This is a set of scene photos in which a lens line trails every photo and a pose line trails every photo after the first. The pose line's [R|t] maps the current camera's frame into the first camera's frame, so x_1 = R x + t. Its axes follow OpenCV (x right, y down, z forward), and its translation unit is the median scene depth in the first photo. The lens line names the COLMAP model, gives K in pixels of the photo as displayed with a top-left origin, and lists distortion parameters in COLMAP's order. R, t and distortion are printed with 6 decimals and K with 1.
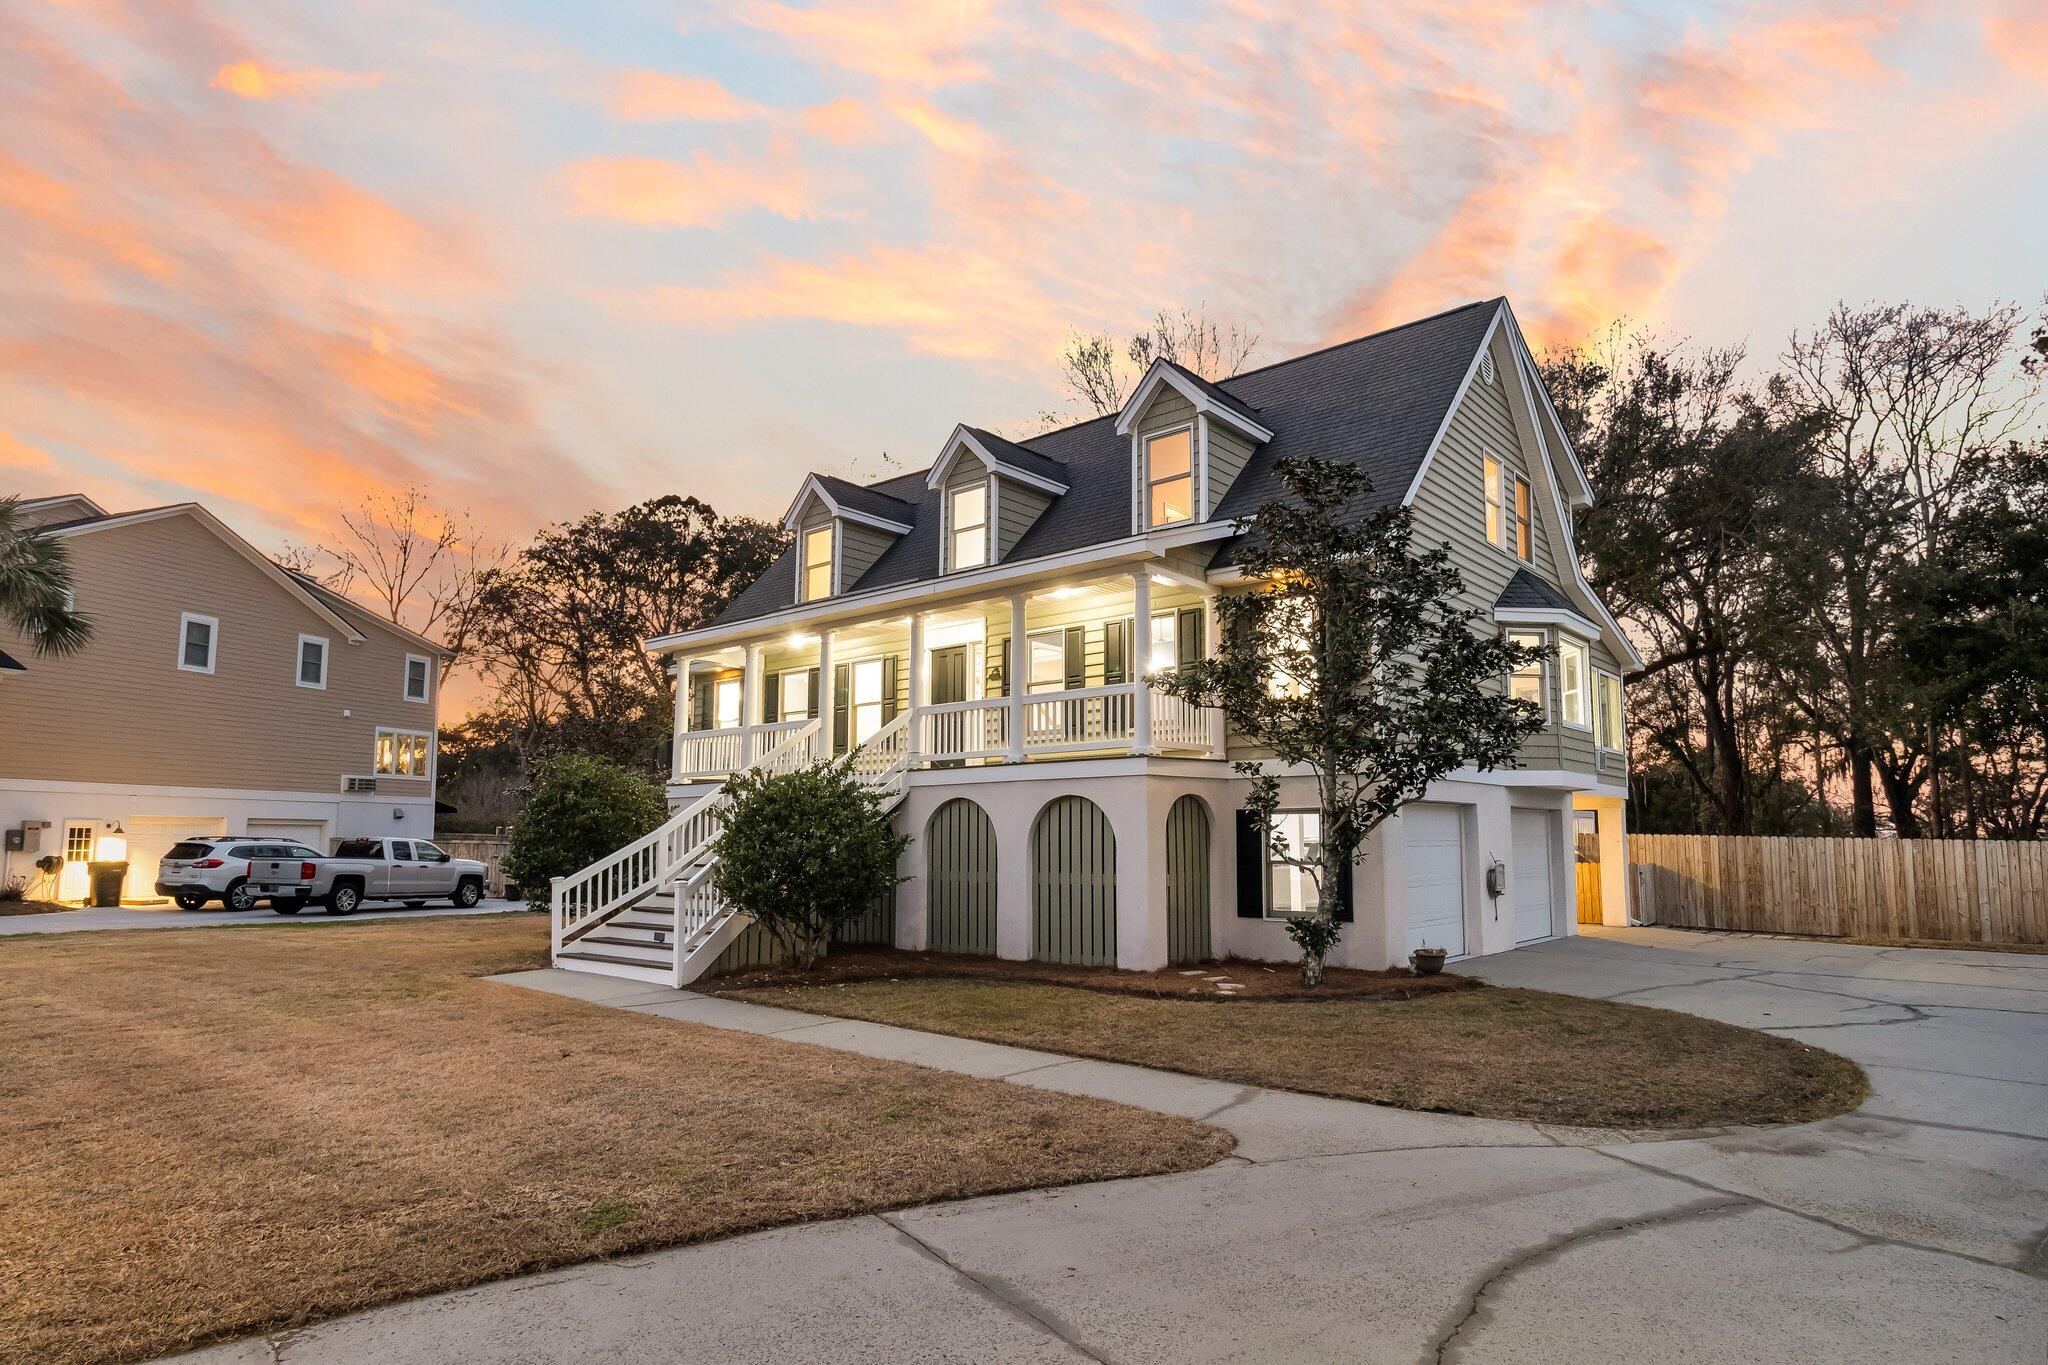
lens RADIAL K [[1126.0, 0, 1024.0], [0, 1126.0, 682.5], [0, 0, 1]] dist [-0.000918, -0.000100]
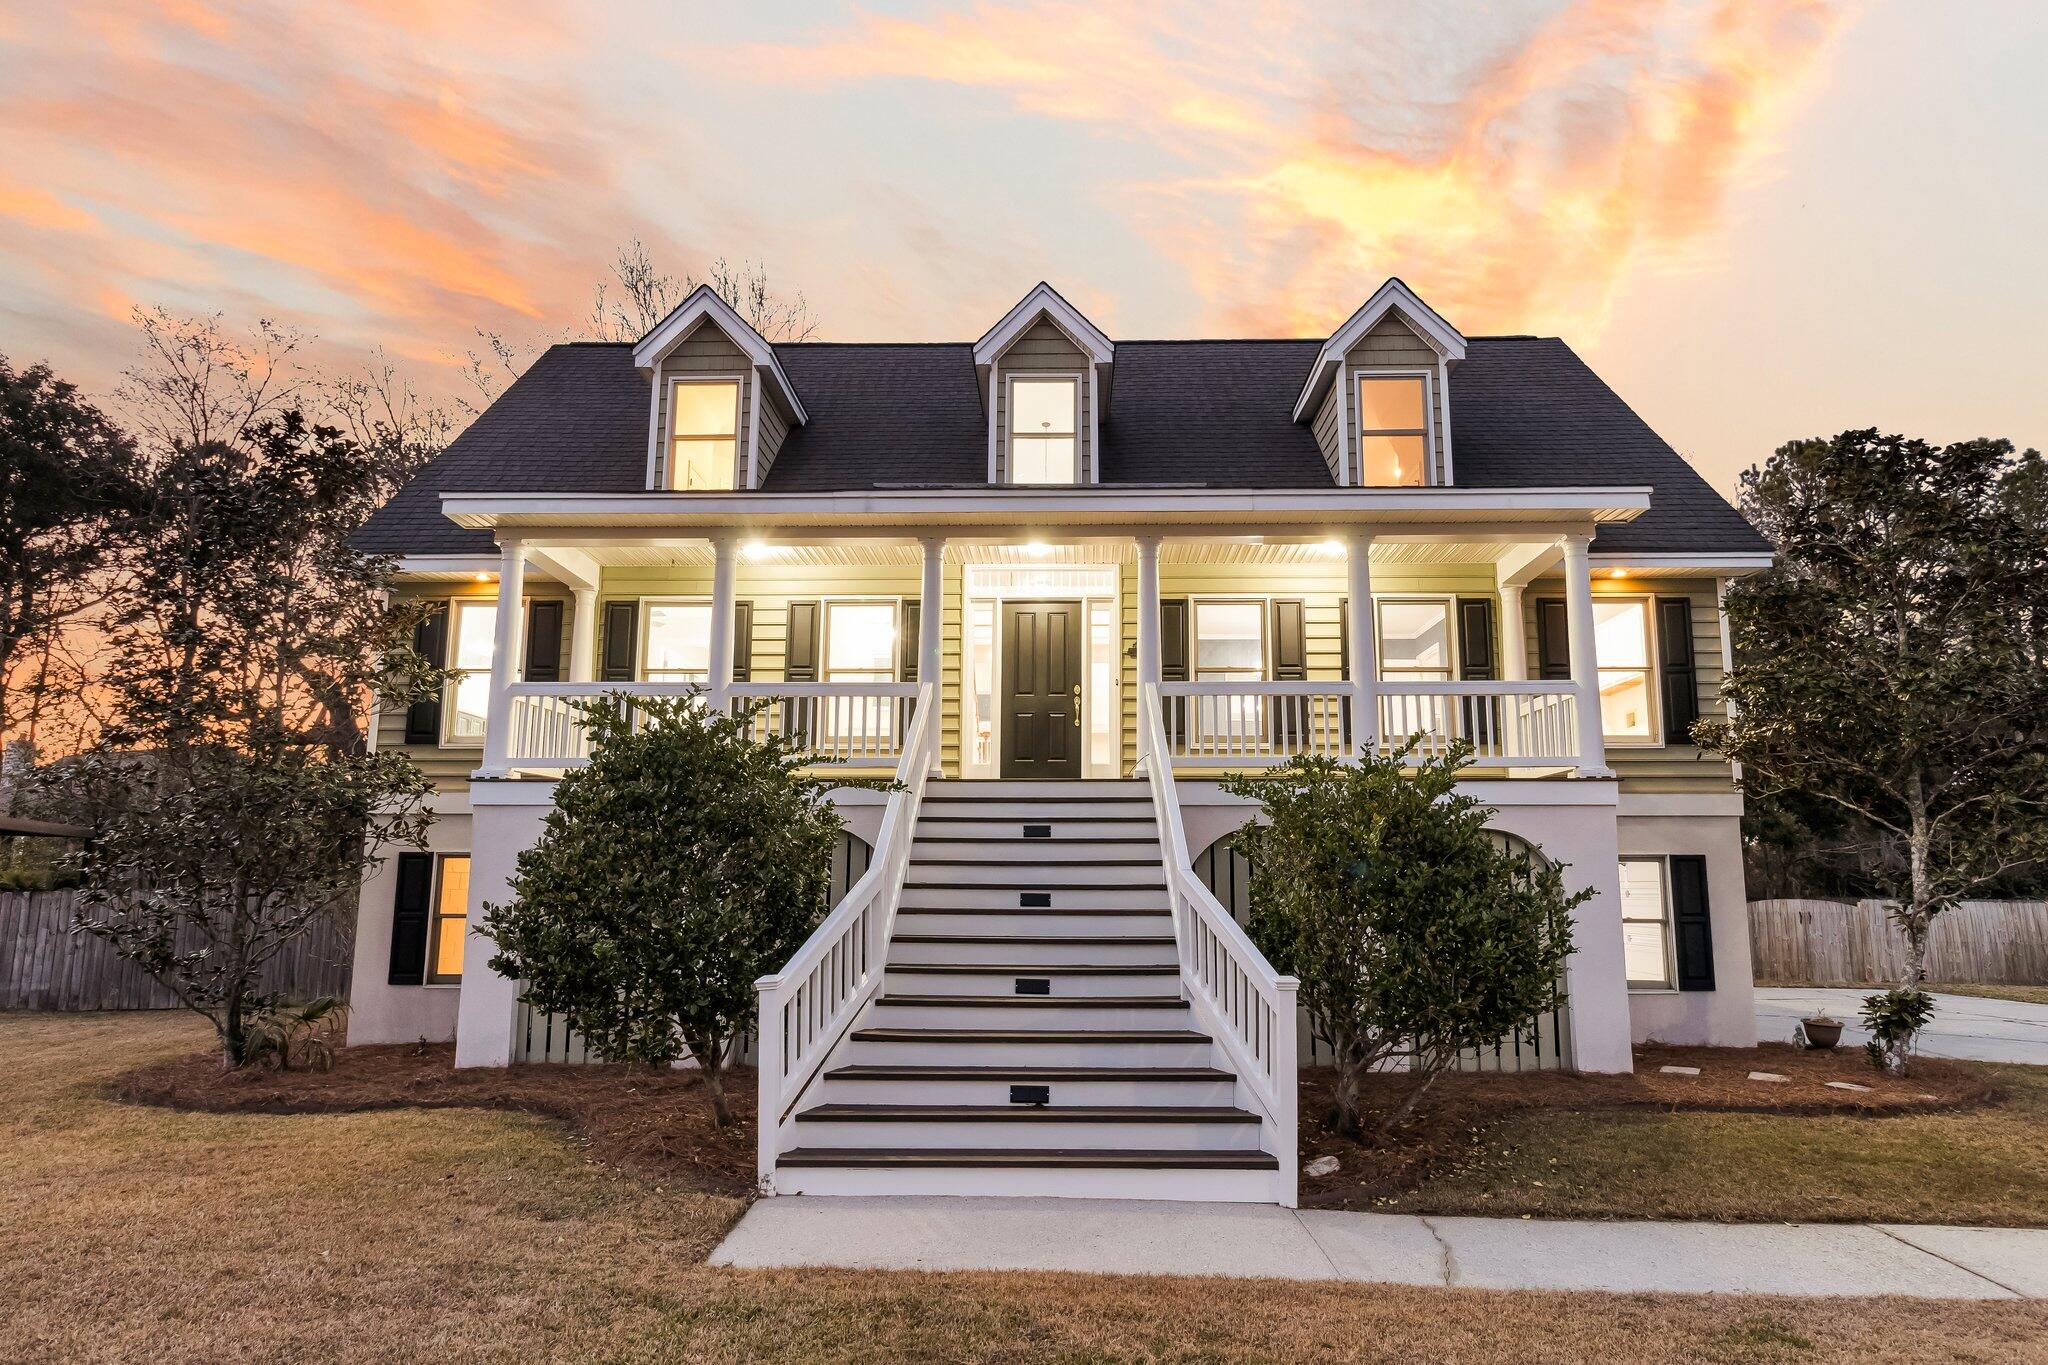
lens RADIAL K [[1207.0, 0, 1025.6], [0, 1207.0, 640.3], [0, 0, 1]] dist [-0.000712, -0.000402]
pose [[0.765918, 0.131801, 0.629284, -0.501612], [-0.091023, 0.991133, -0.096803, 0.060602], [-0.636463, 0.016864, 0.771123, 0.439282]]
